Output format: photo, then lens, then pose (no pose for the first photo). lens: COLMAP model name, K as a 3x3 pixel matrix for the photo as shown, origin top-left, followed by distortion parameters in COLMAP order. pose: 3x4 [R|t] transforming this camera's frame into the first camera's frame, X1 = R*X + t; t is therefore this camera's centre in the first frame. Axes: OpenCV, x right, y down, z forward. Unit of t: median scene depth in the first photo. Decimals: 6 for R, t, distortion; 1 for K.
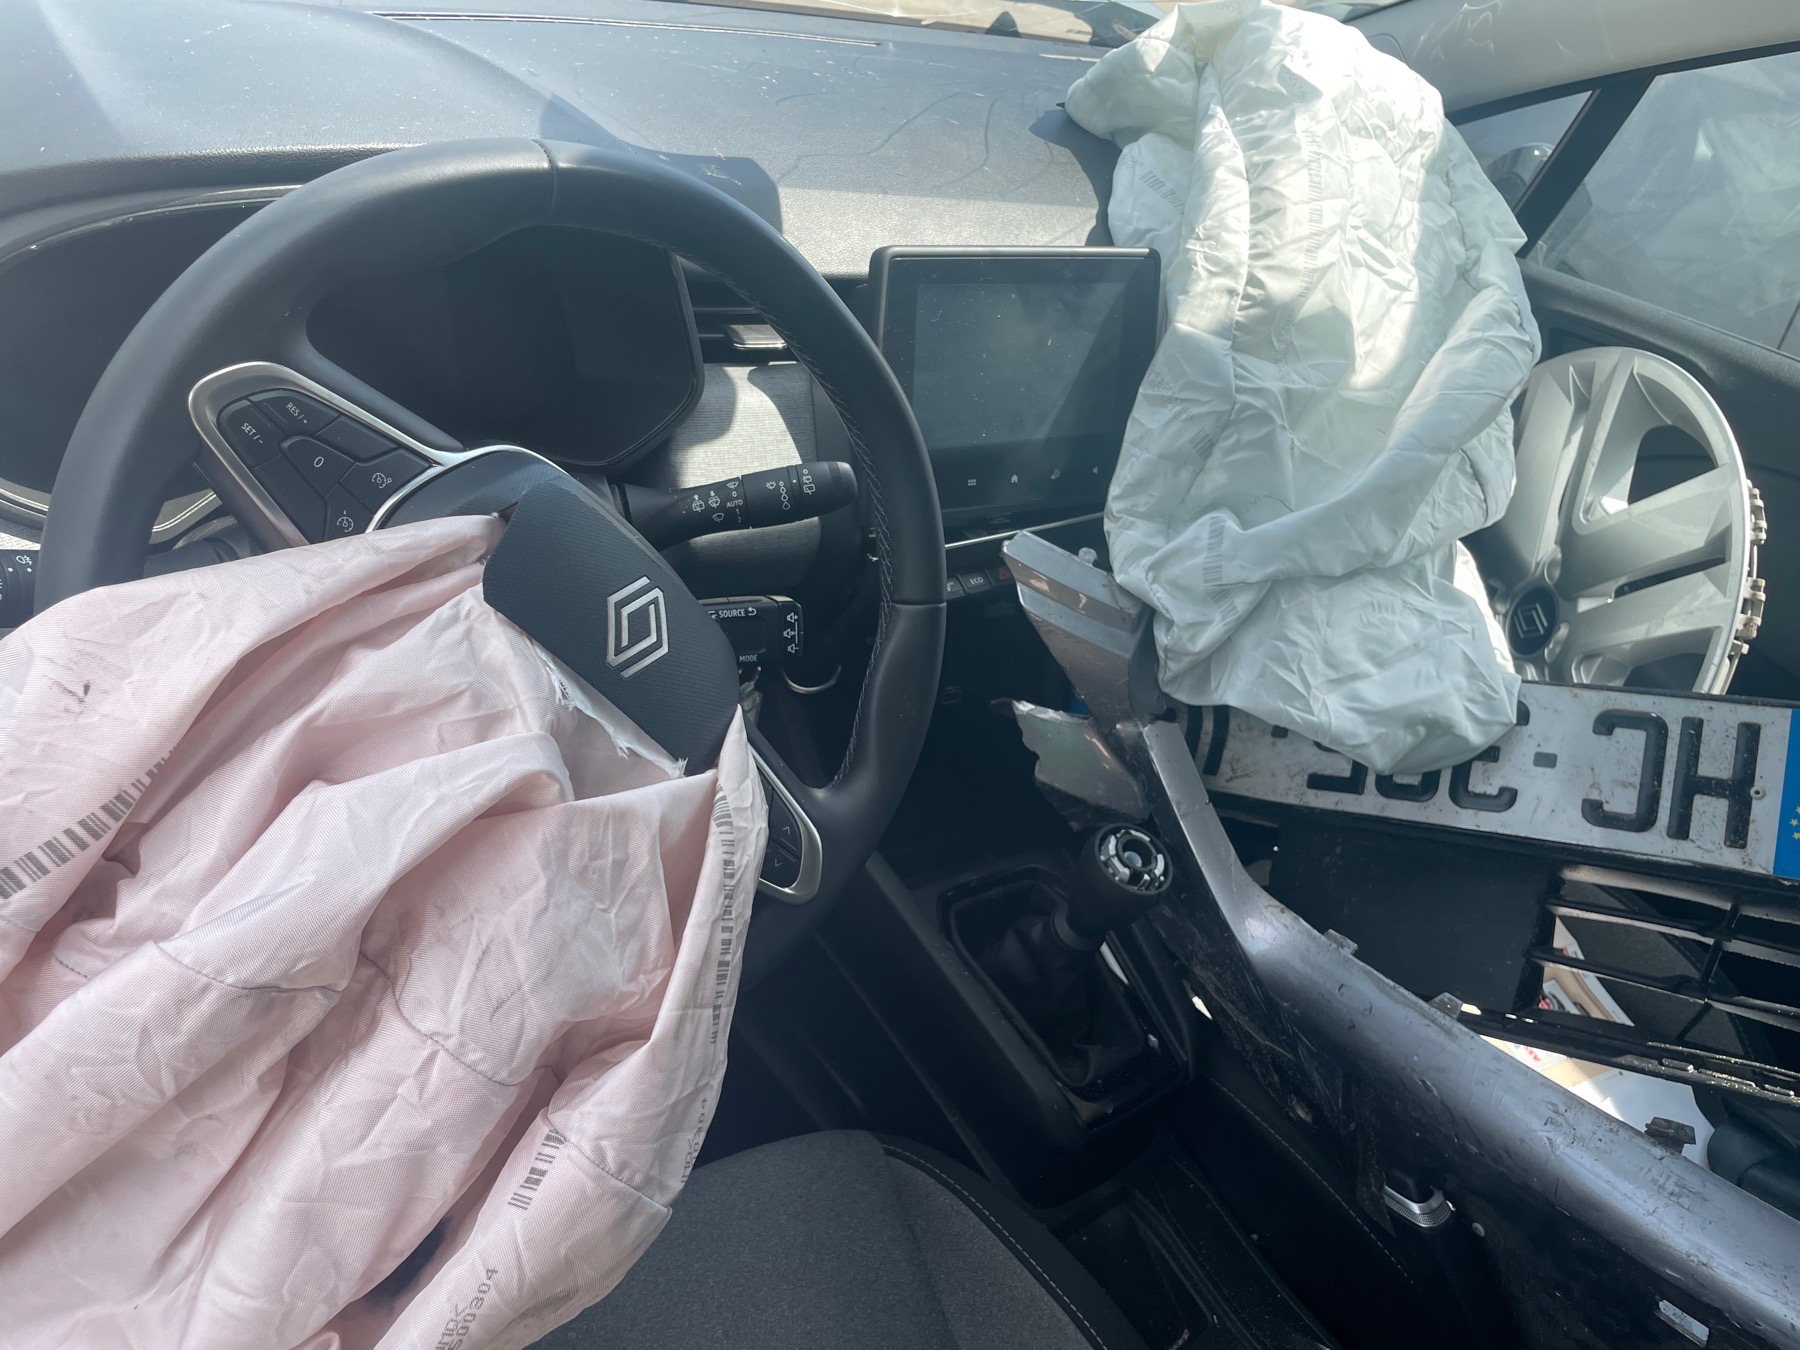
lens RADIAL K [[1359.8, 0, 898.0], [0, 1359.8, 669.5], [0, 0, 1]] dist [0.091595, -0.145807]
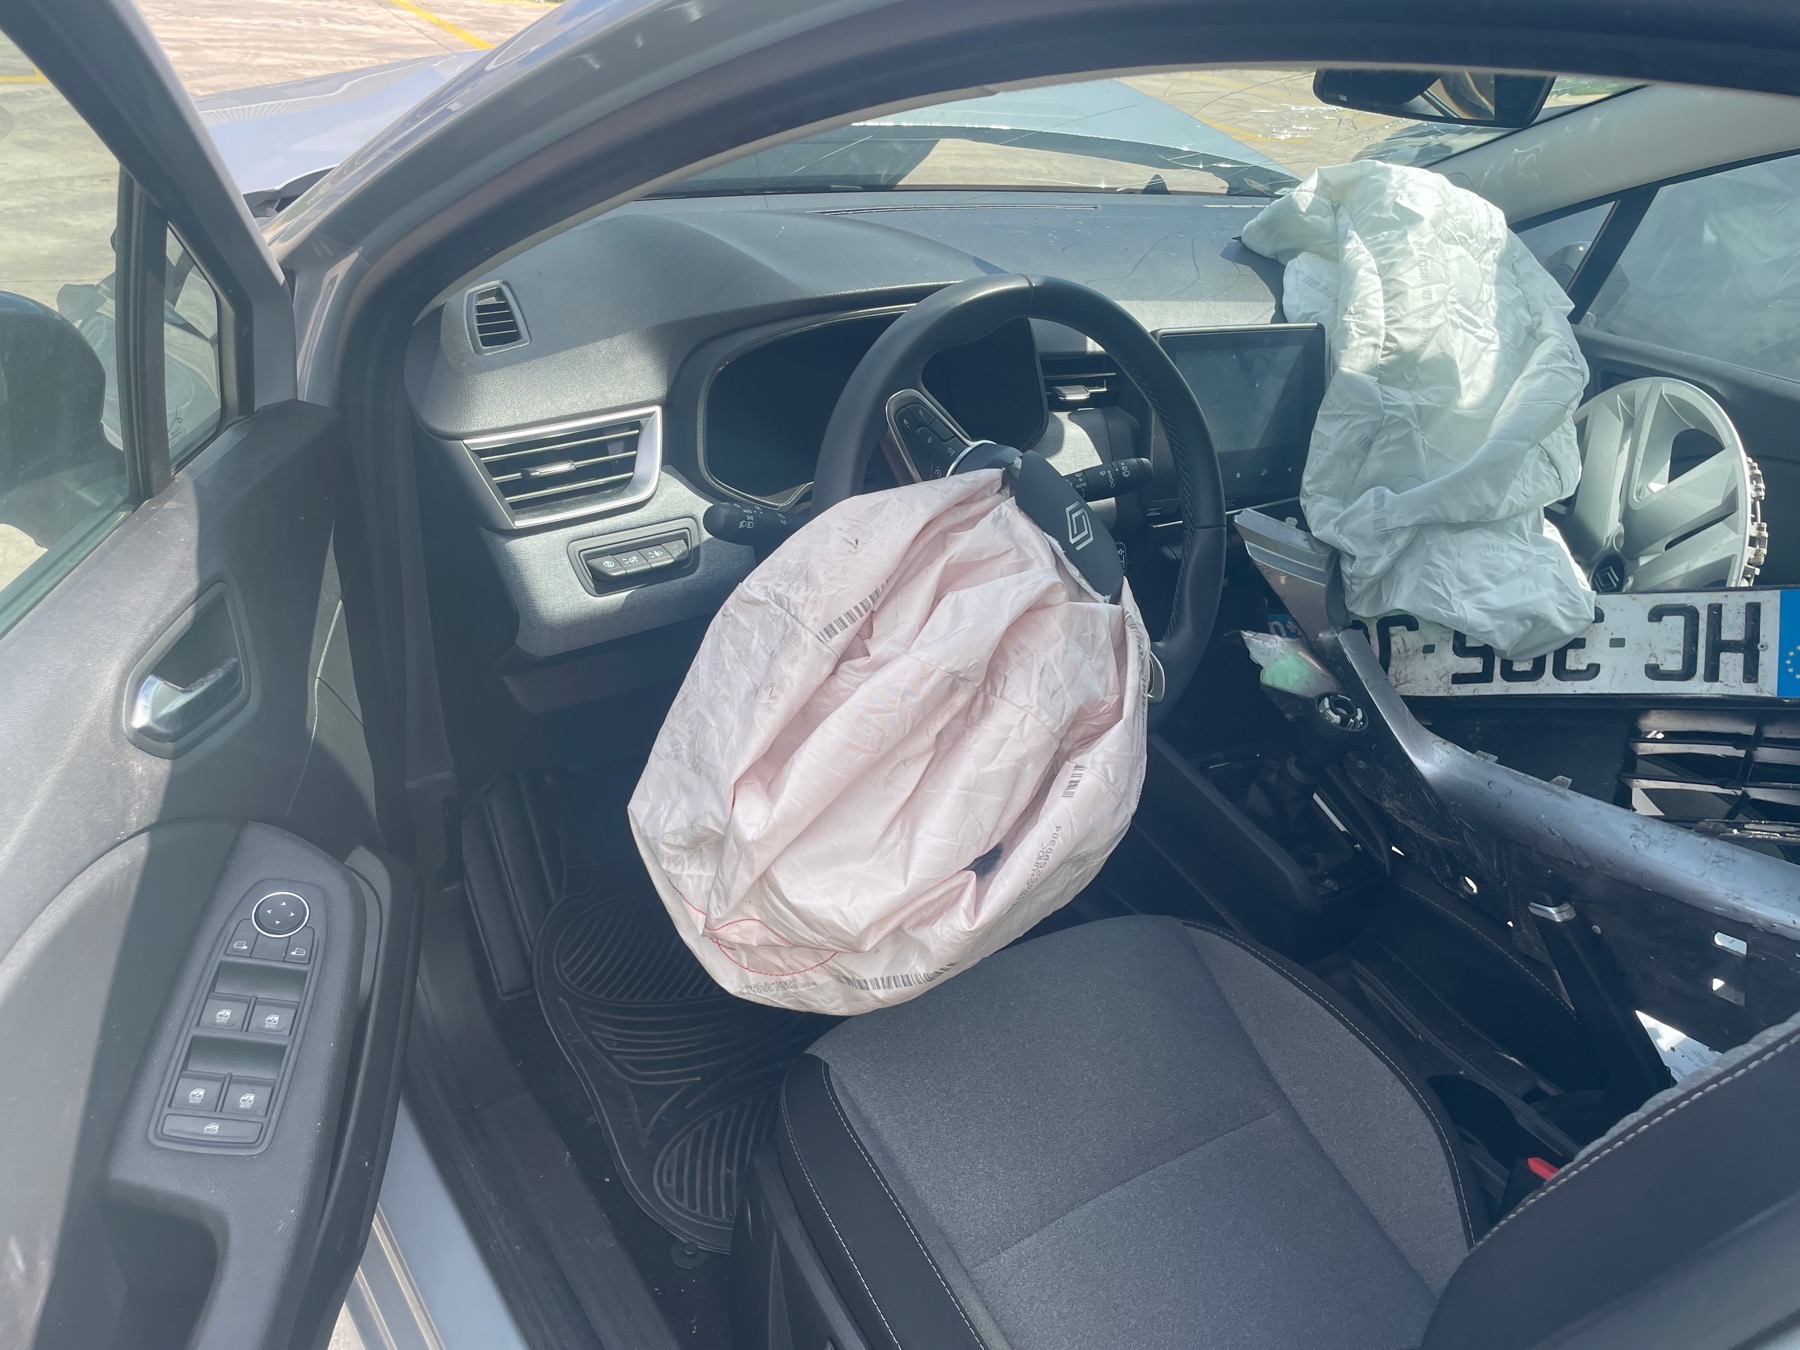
lens RADIAL K [[1357.3, 0, 916.5], [0, 1357.3, 662.7], [0, 0, 1]] dist [0.088985, -0.134768]
pose [[0.997101, -0.052573, -0.055002, -0.201909], [0.046676, 0.993534, -0.103497, 0.210761], [0.060088, 0.100629, 0.993108, -0.516496]]
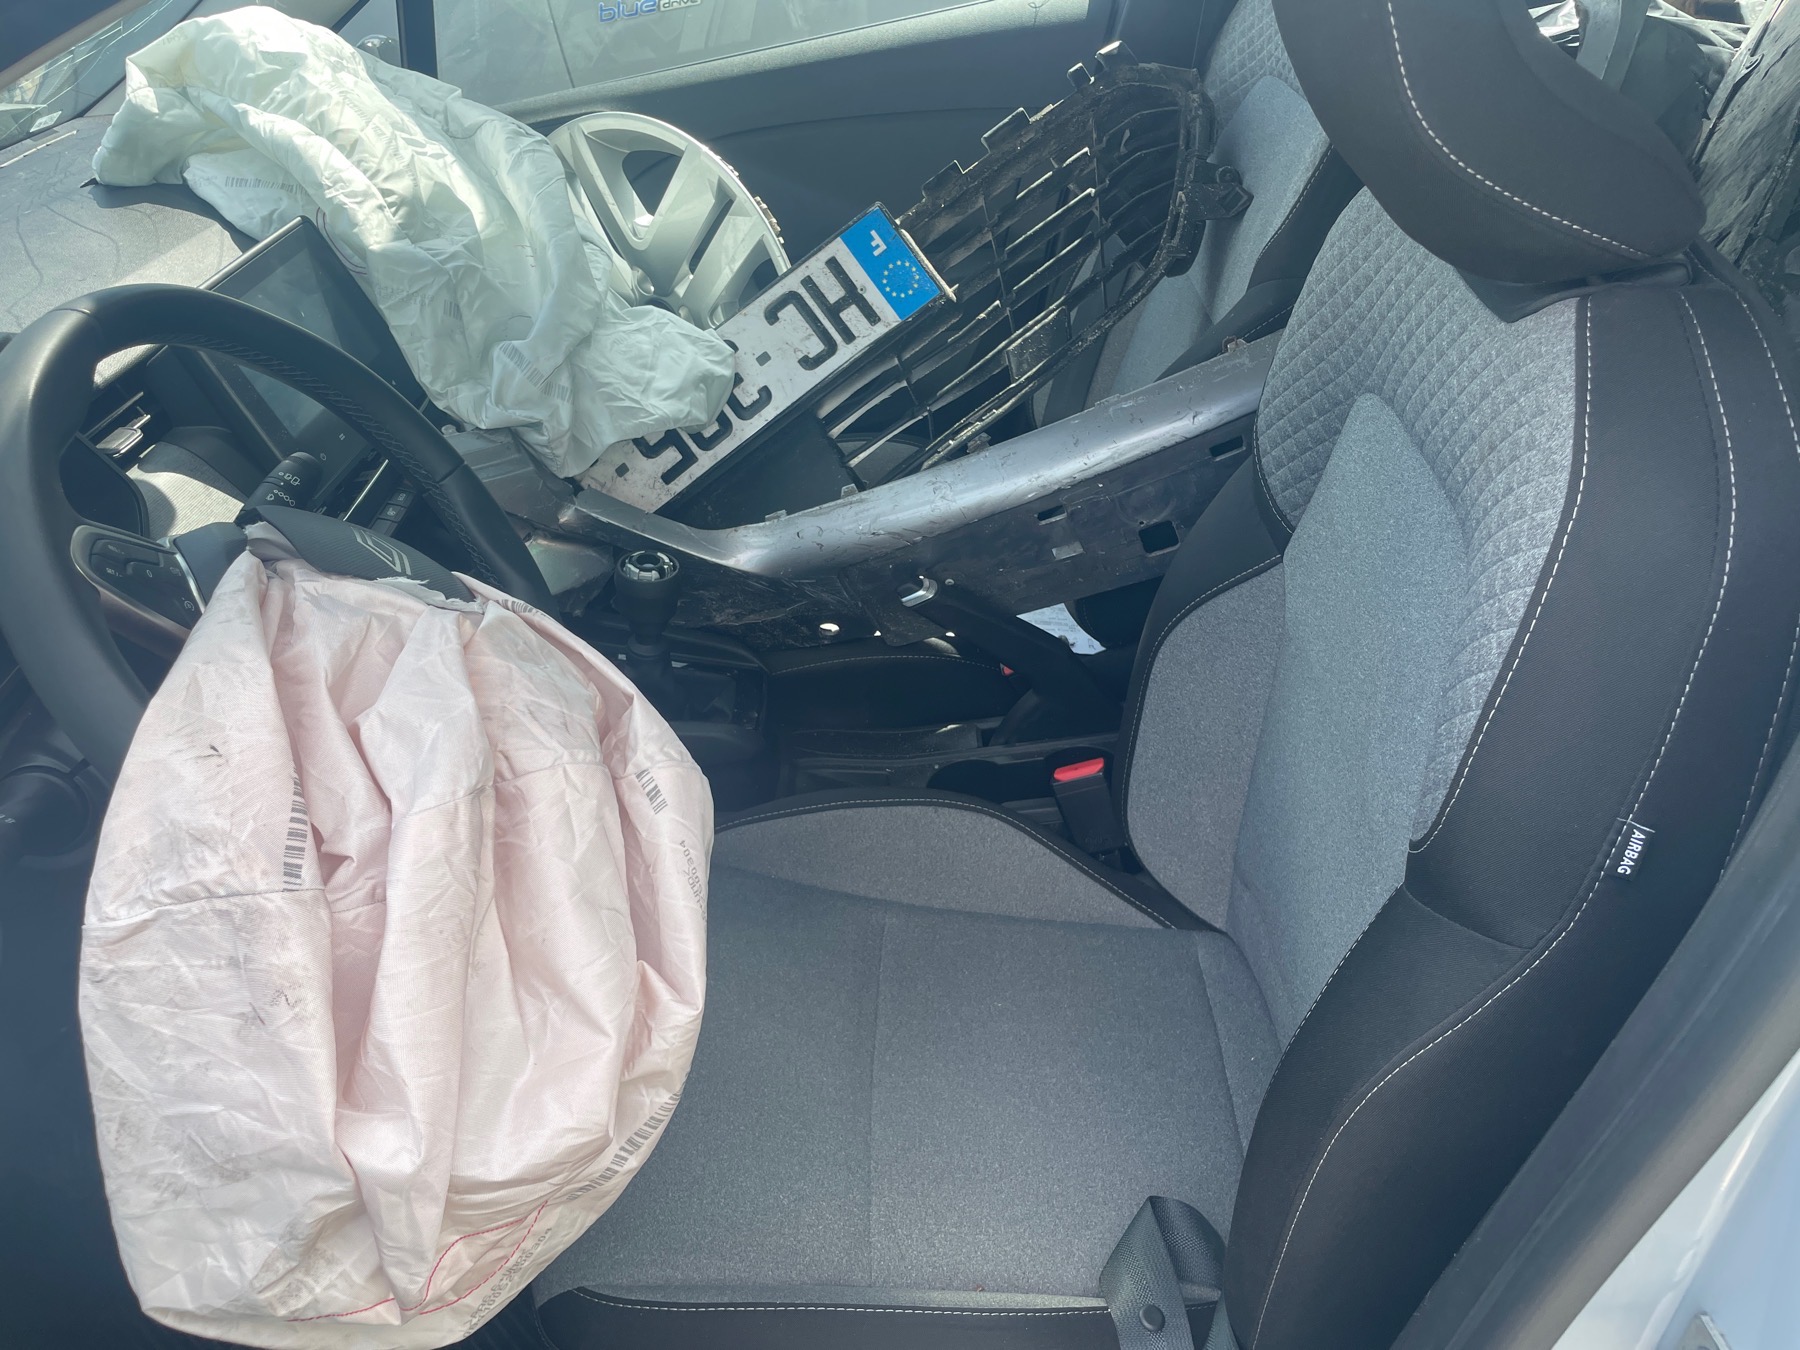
lens RADIAL K [[1358.2, 0, 905.7], [0, 1358.2, 683.9], [0, 0, 1]] dist [0.085602, -0.119236]
pose [[0.543197, -0.682780, 0.488619, -0.430178], [0.656516, 0.708181, 0.259743, 0.033159], [-0.523378, 0.179694, 0.832938, -0.267498]]
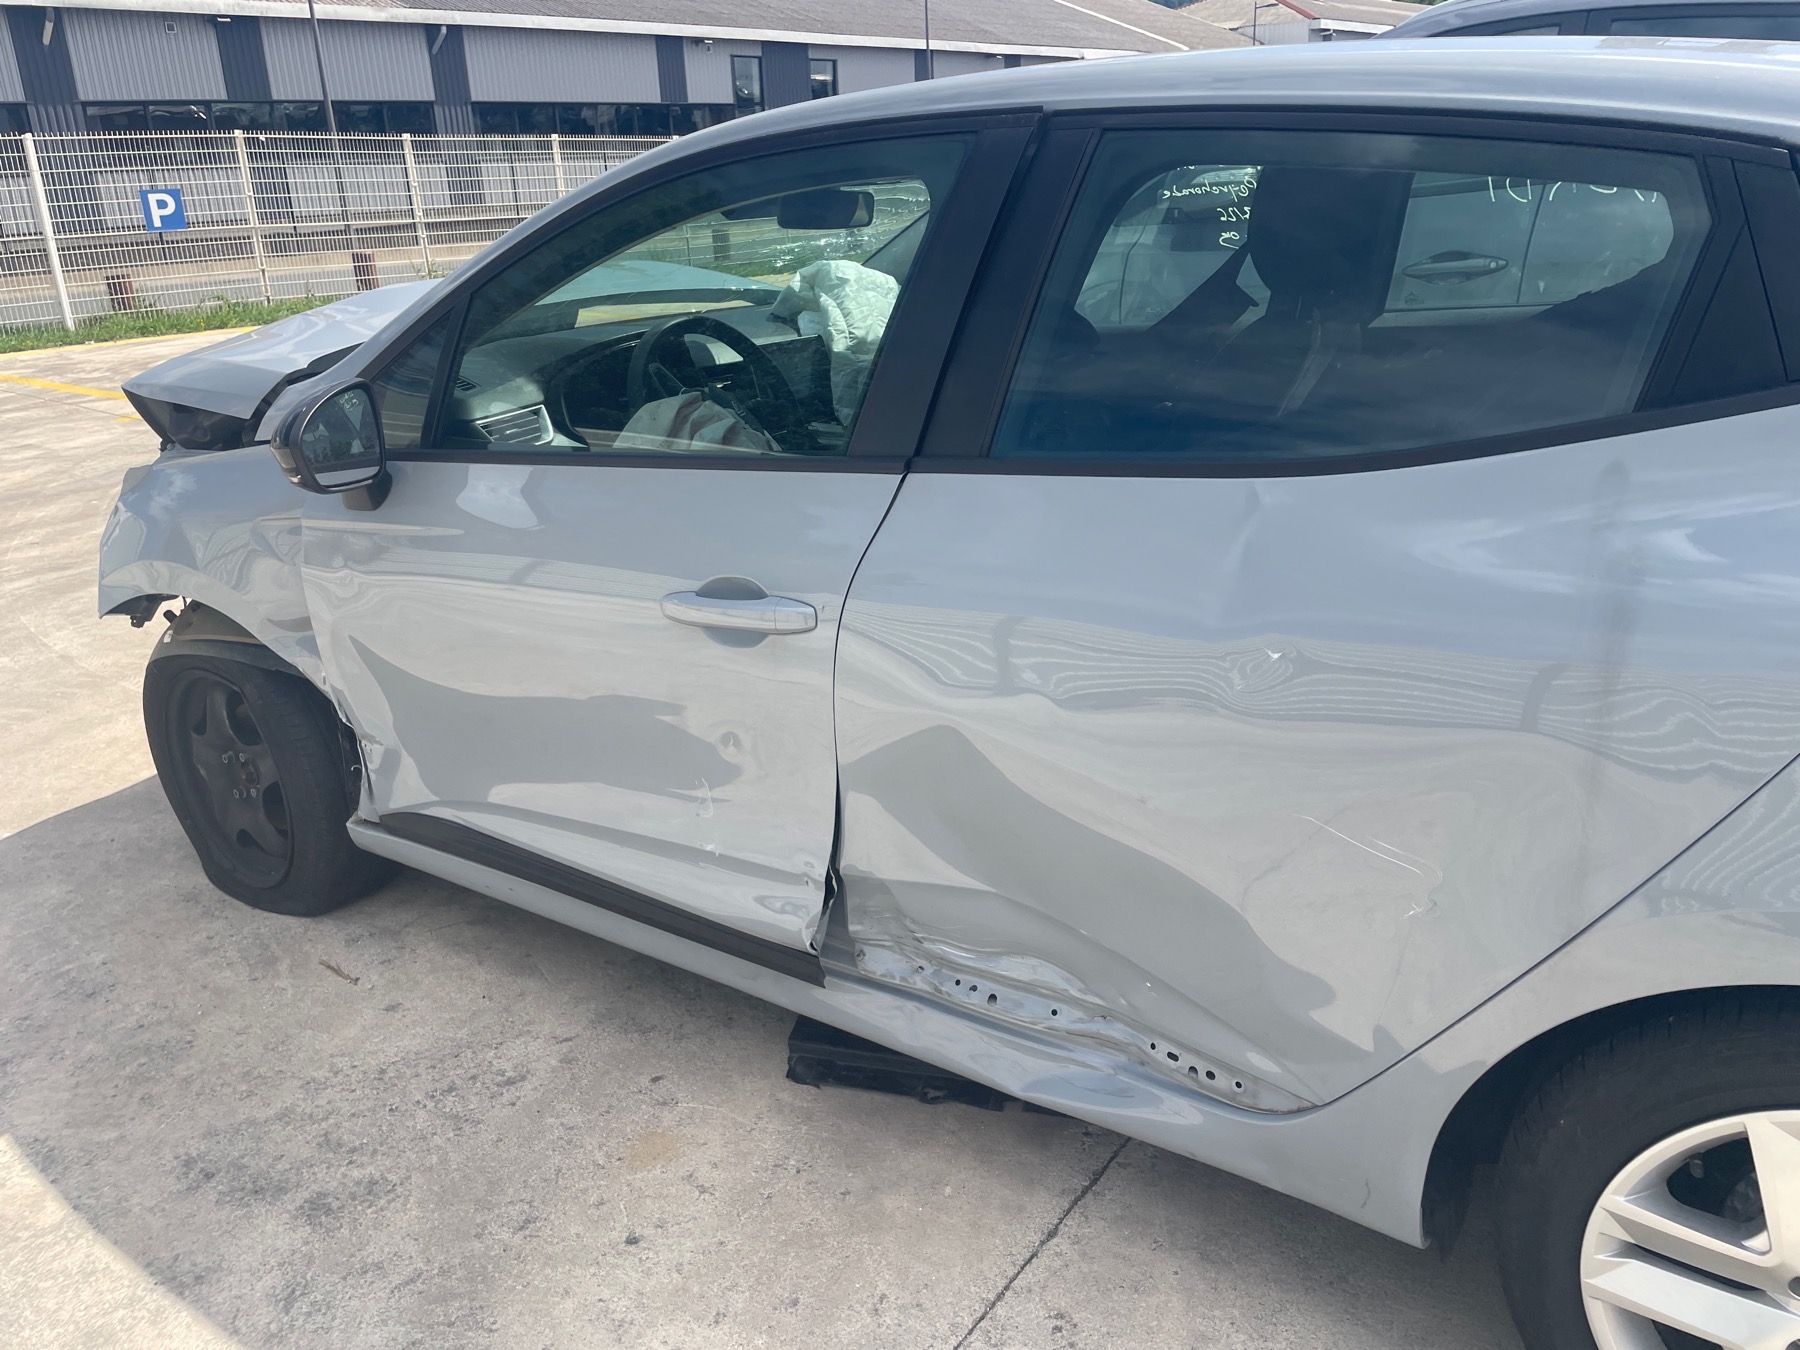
lens RADIAL K [[1358.2, 0, 905.7], [0, 1358.2, 683.9], [0, 0, 1]] dist [0.085602, -0.119236]
pose [[0.924031, -0.322020, 0.206083, -0.559055], [0.359415, 0.915437, -0.181100, 1.117051], [-0.130339, 0.241411, 0.961630, -1.942127]]
